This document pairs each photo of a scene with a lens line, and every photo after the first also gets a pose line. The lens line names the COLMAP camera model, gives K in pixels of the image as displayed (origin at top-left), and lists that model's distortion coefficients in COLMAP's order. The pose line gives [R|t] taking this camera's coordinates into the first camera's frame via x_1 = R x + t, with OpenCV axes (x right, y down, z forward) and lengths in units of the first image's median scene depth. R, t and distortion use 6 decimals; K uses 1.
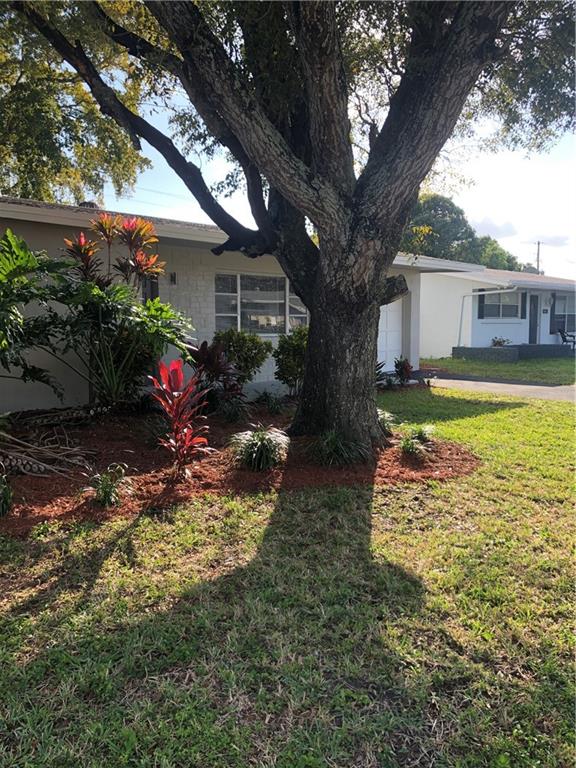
lens RADIAL K [[625.8, 0, 287.2], [0, 625.8, 380.8], [0, 0, 1]] dist [0.029609, -0.027457]
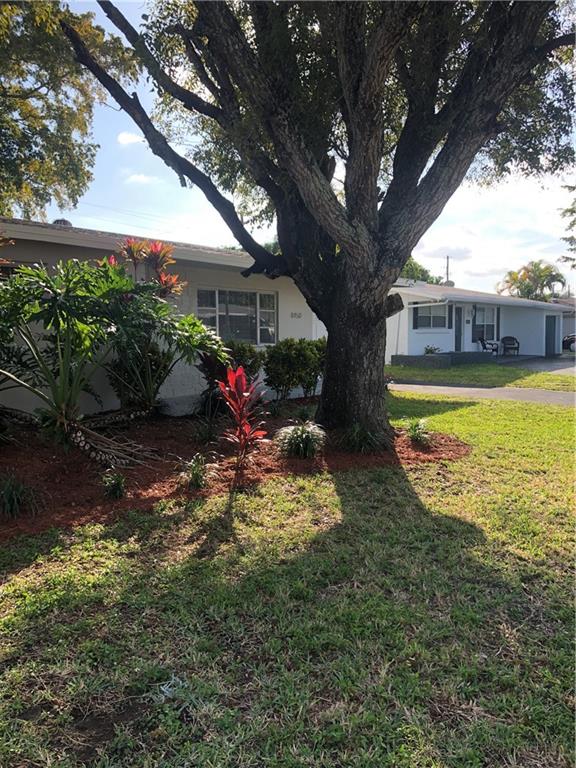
lens RADIAL K [[625.8, 0, 289.6], [0, 625.8, 384.7], [0, 0, 1]] dist [0.029609, -0.027457]
pose [[0.990020, -0.019937, 0.139509, -0.225703], [0.021439, 0.999727, -0.009271, 0.012812], [-0.139287, 0.012169, 0.990177, -0.177670]]
